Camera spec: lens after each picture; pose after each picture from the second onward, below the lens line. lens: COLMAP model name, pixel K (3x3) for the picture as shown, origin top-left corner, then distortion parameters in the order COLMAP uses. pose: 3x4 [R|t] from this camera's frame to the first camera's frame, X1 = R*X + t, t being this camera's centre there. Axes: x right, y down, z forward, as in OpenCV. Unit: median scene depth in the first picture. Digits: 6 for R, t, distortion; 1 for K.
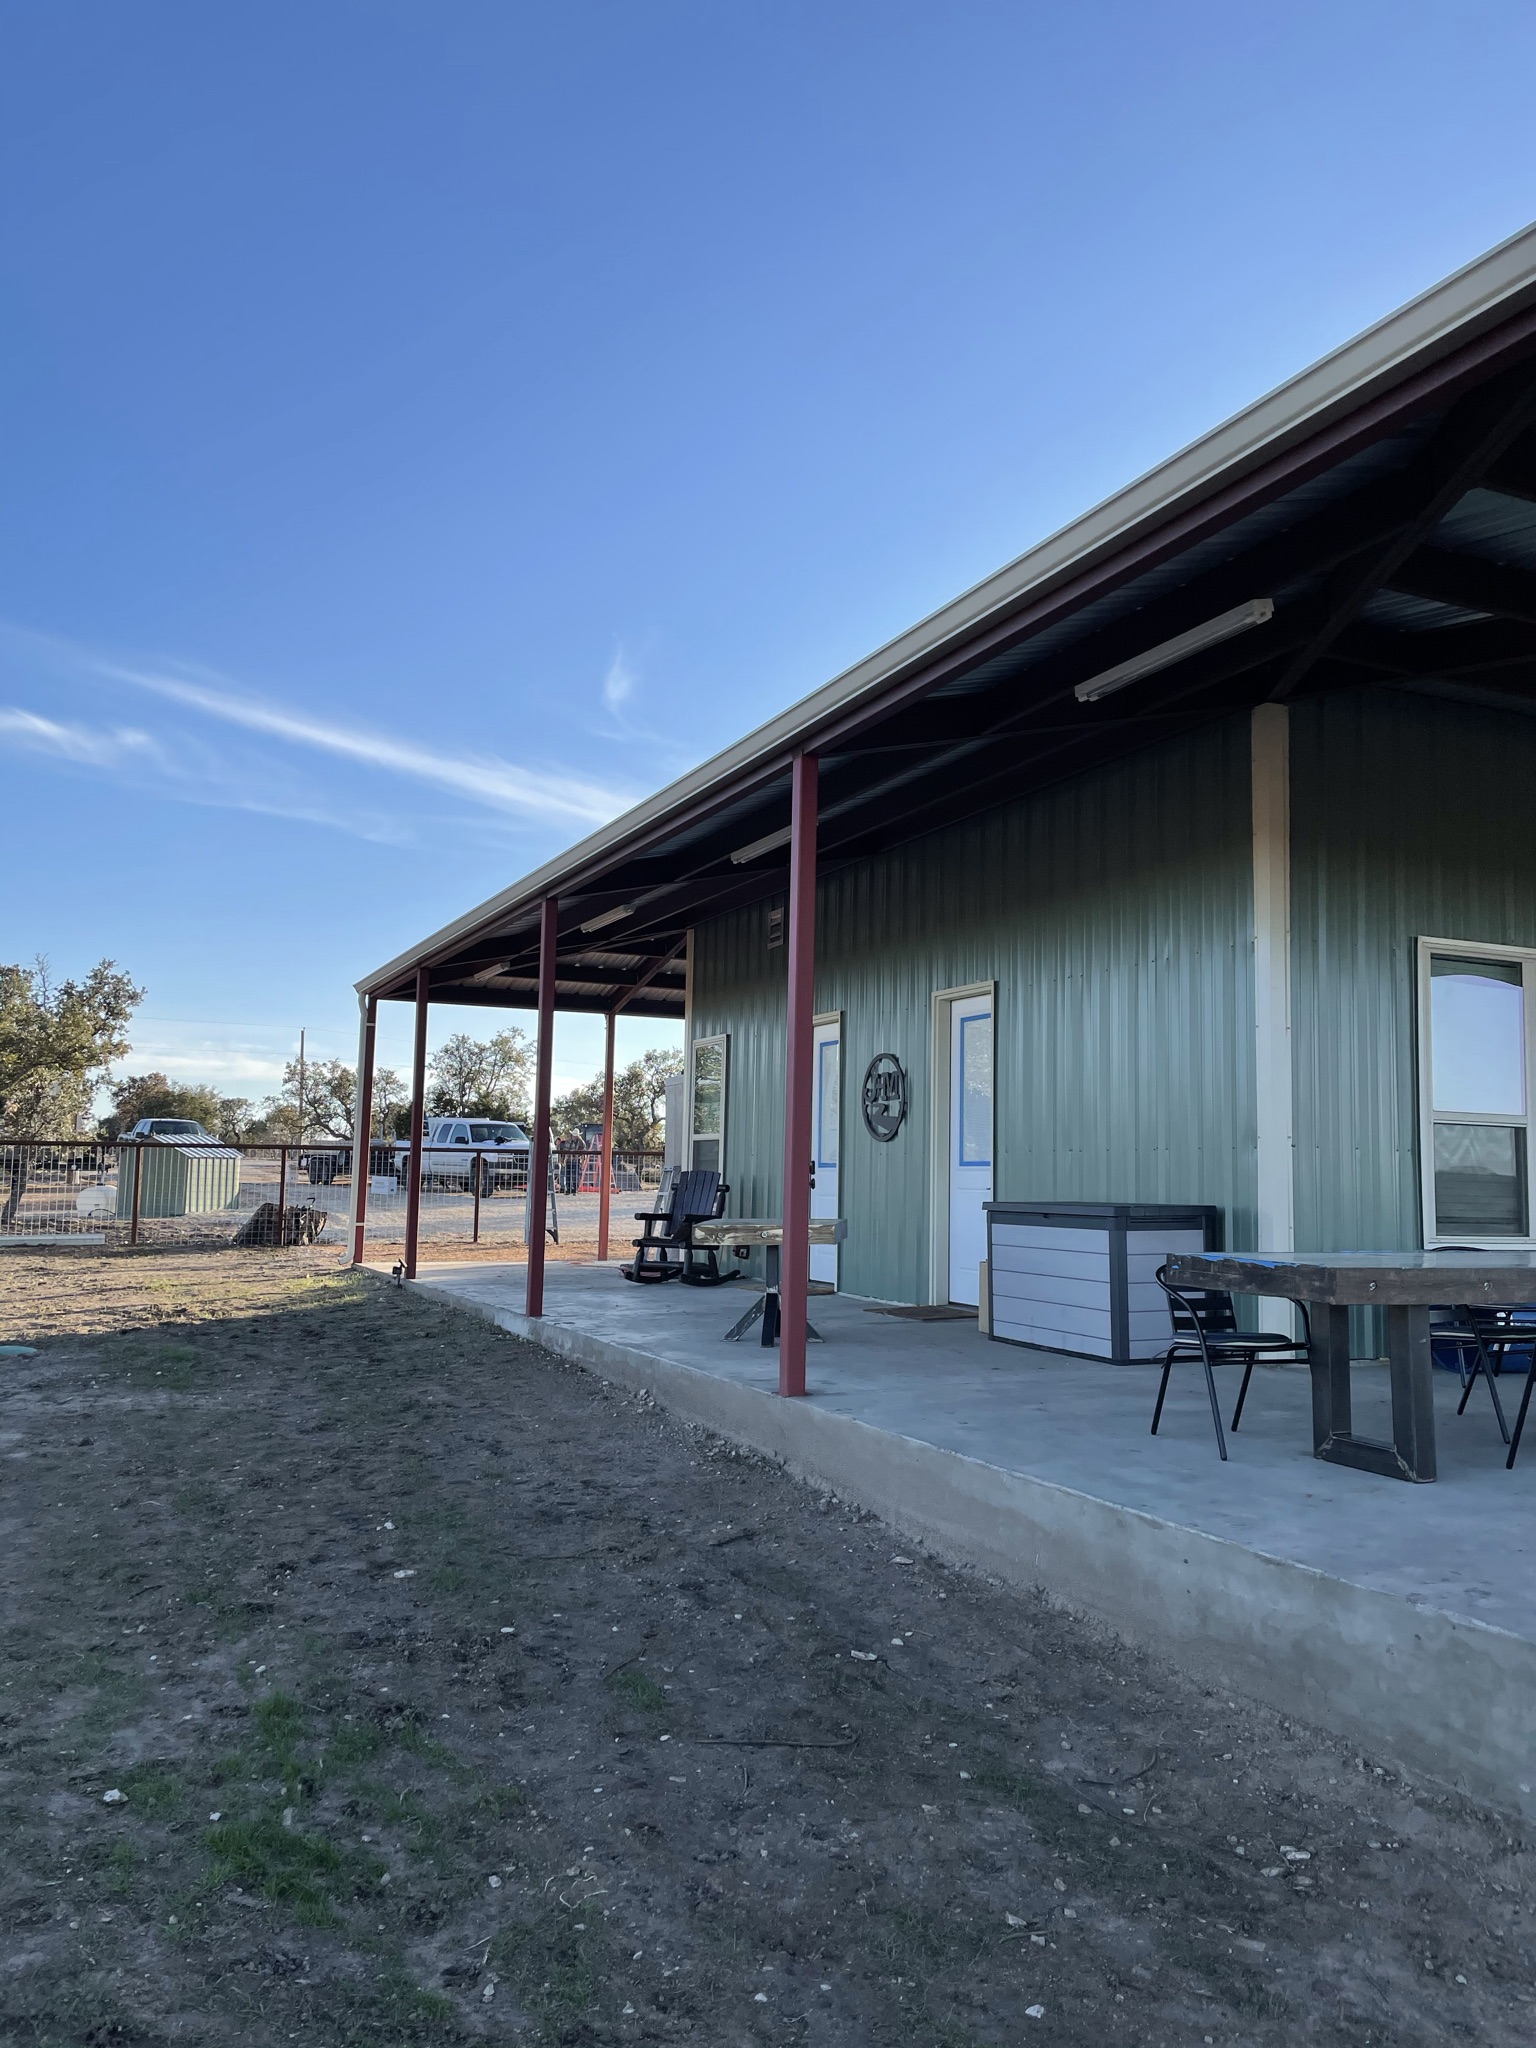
lens RADIAL K [[1505.8, 0, 761.5], [0, 1505.8, 1005.9], [0, 0, 1]] dist [0.030476, -0.050115]
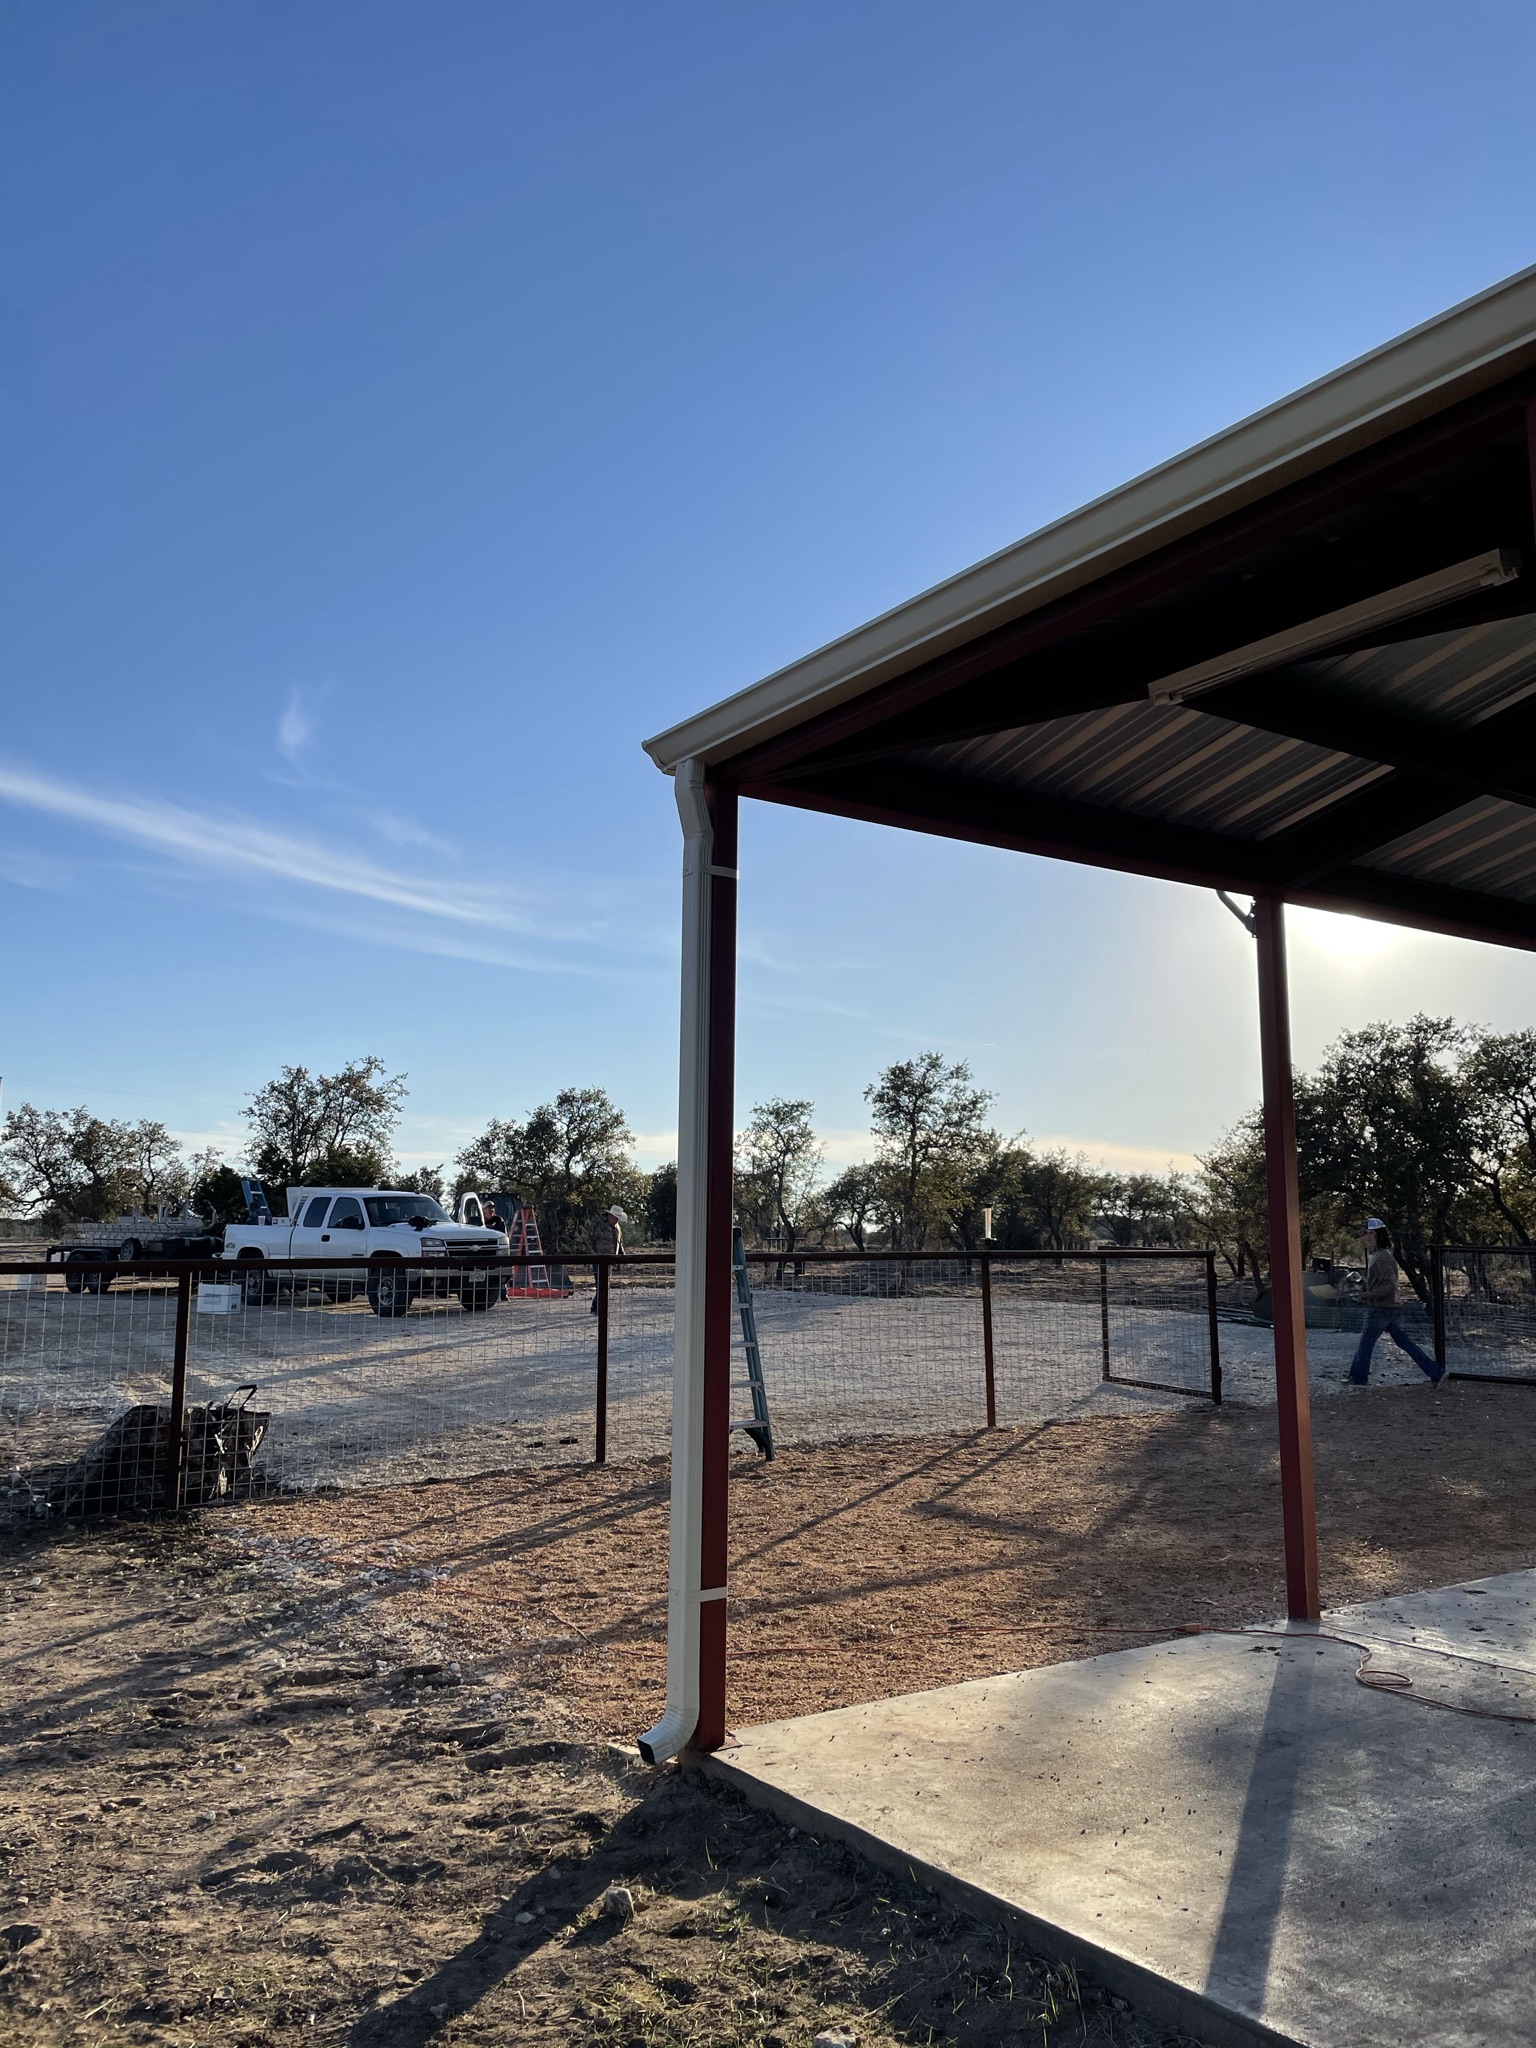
lens RADIAL K [[1505.8, 0, 749.1], [0, 1505.8, 1036.7], [0, 0, 1]] dist [0.030476, -0.050115]
pose [[0.979669, -0.002539, 0.200602, -0.134334], [0.006601, 0.999786, -0.019584, 0.021480], [-0.200510, 0.020510, 0.979477, 0.305804]]
